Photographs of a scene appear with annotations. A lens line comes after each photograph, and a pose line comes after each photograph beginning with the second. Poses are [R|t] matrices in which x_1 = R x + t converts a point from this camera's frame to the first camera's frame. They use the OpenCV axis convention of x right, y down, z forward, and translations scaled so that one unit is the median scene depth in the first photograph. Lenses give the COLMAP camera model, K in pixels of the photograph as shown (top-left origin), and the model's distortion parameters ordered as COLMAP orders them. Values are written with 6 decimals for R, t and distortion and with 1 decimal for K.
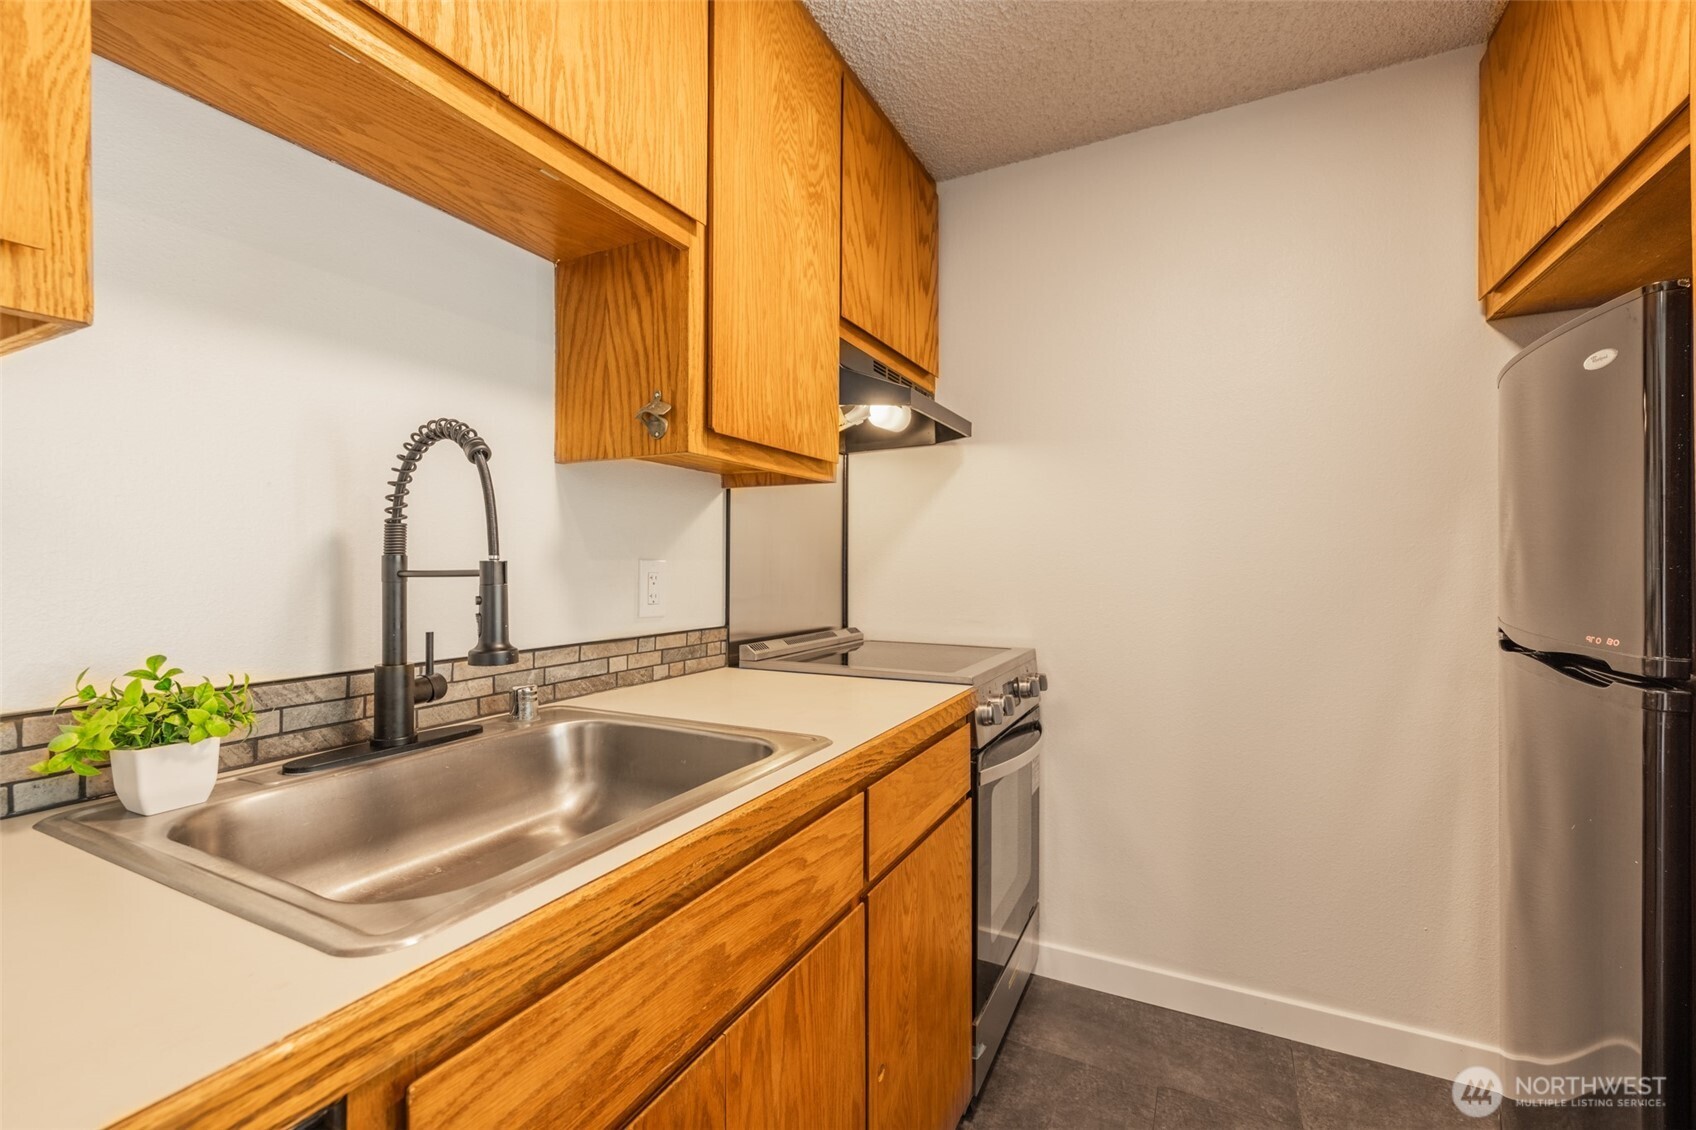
lens RADIAL K [[712.2, 0, 862.1], [0, 712.2, 565.9], [0, 0, 1]] dist [0.001817, -0.000402]
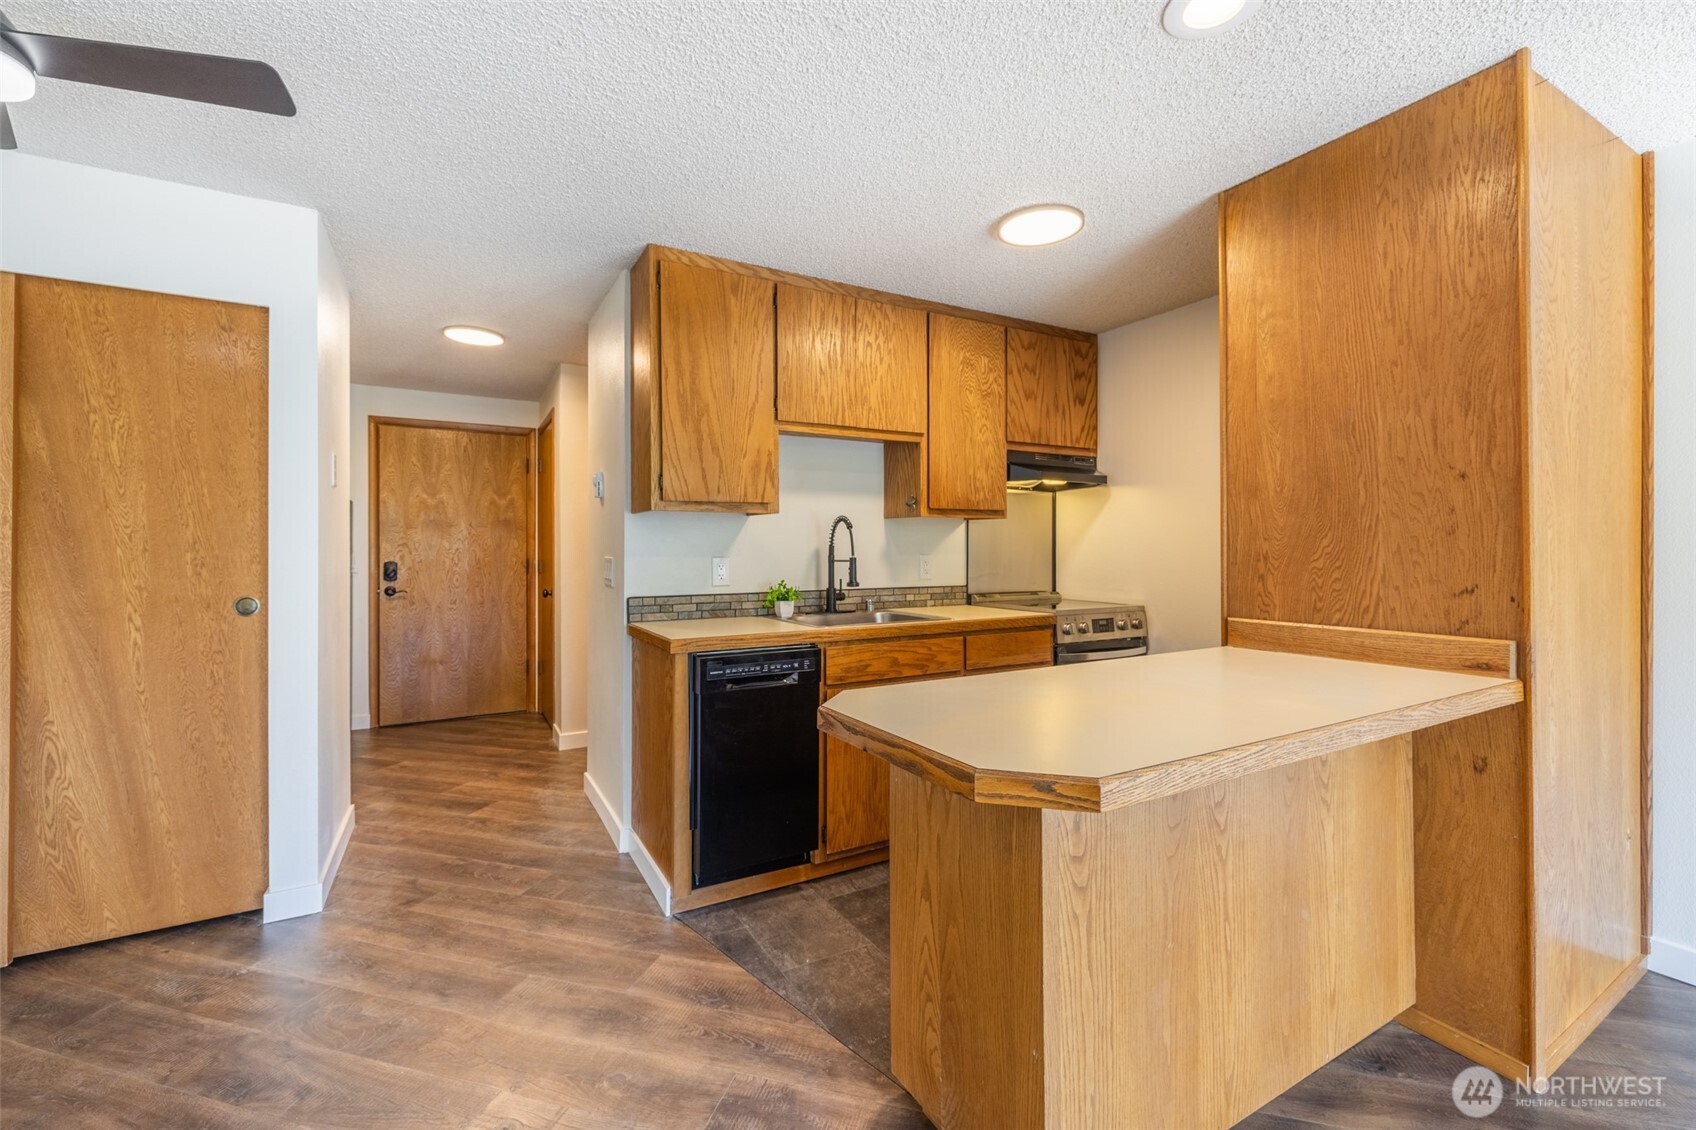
lens RADIAL K [[712.2, 0, 831.4], [0, 712.2, 545.9], [0, 0, 1]] dist [0.001817, -0.000402]
pose [[0.815480, -0.004089, -0.578771, 0.973719], [0.001143, 0.999984, -0.005454, -0.030273], [0.578785, 0.003786, 0.815472, -1.312577]]
